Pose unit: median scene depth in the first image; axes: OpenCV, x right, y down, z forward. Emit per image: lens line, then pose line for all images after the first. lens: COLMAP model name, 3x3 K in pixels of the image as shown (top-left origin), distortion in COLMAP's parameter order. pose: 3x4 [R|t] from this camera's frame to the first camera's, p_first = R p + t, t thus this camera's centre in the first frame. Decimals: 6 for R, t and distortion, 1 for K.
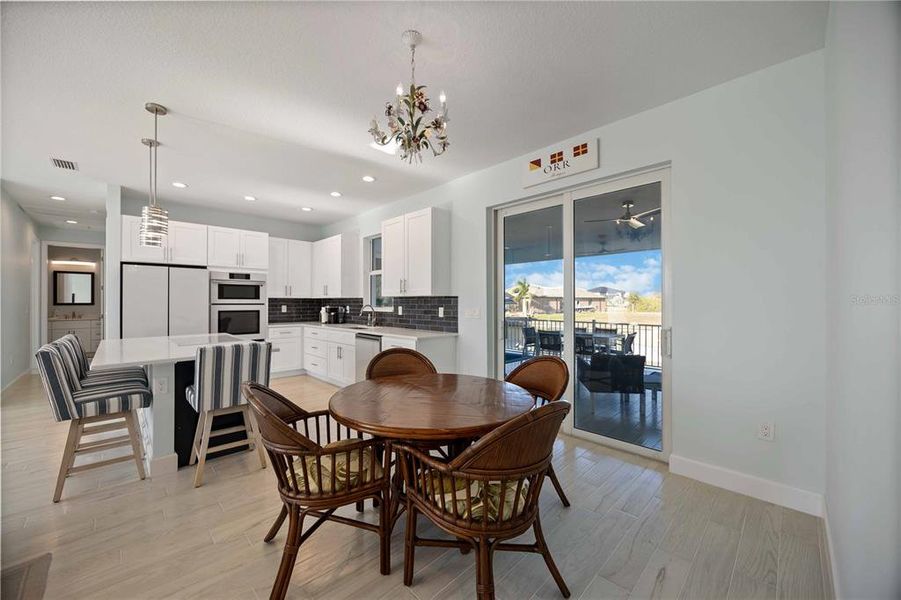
lens RADIAL K [[340.4, 0, 452.1], [0, 340.4, 299.5], [0, 0, 1]] dist [-0.000615, -0.000173]
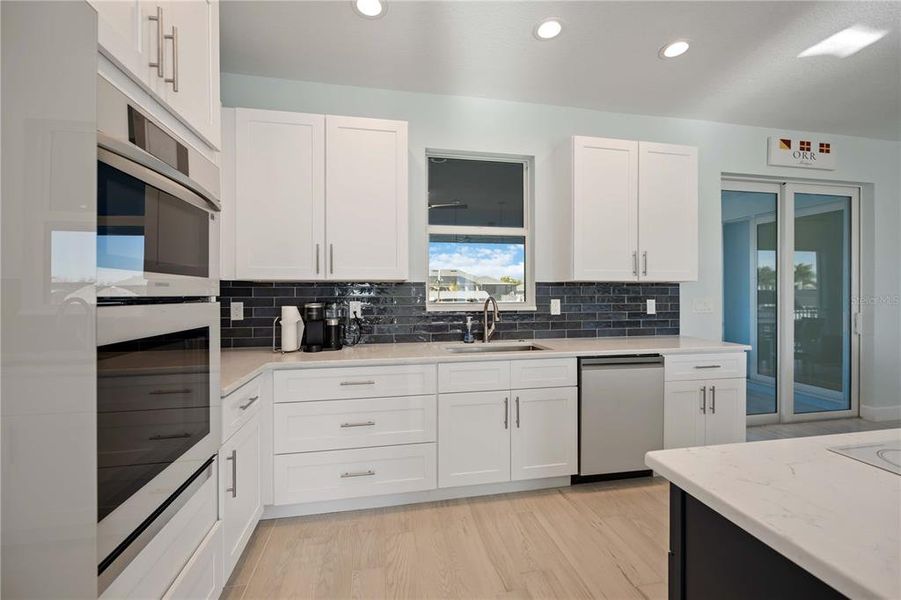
lens RADIAL K [[370.9, 0, 448.8], [0, 370.9, 295.3], [0, 0, 1]] dist [-0.001973, 0.001027]
pose [[0.551889, -0.004234, 0.833907, -0.728562], [-0.006397, 0.999936, 0.009310, 0.008950], [-0.833893, -0.010473, 0.551826, 0.789948]]
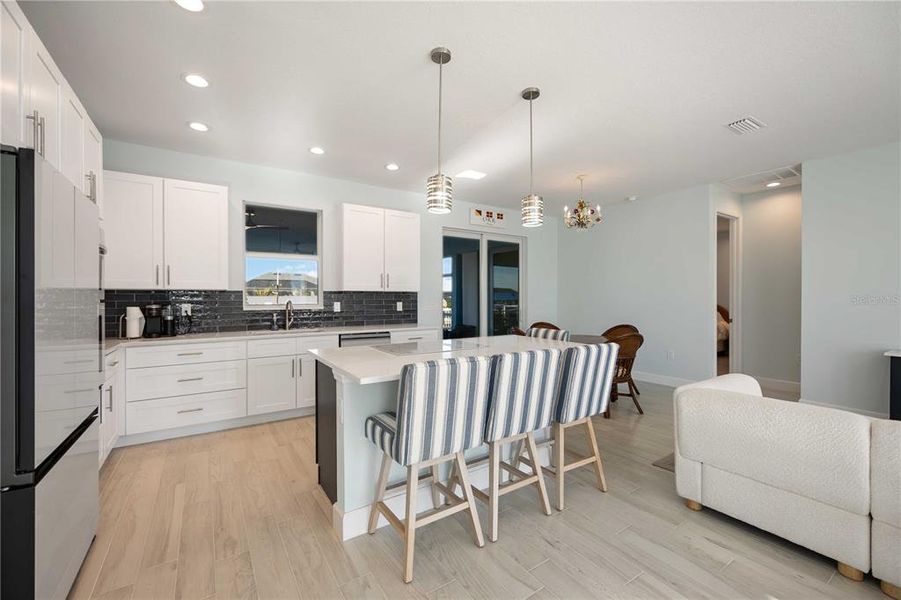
lens RADIAL K [[370.9, 0, 448.3], [0, 370.9, 299.6], [0, 0, 1]] dist [-0.001973, 0.001027]
pose [[0.191077, -0.003505, 0.981569, -1.000216], [-0.007280, 0.999961, 0.004988, 0.007159], [-0.981548, -0.008099, 0.191044, 0.524699]]
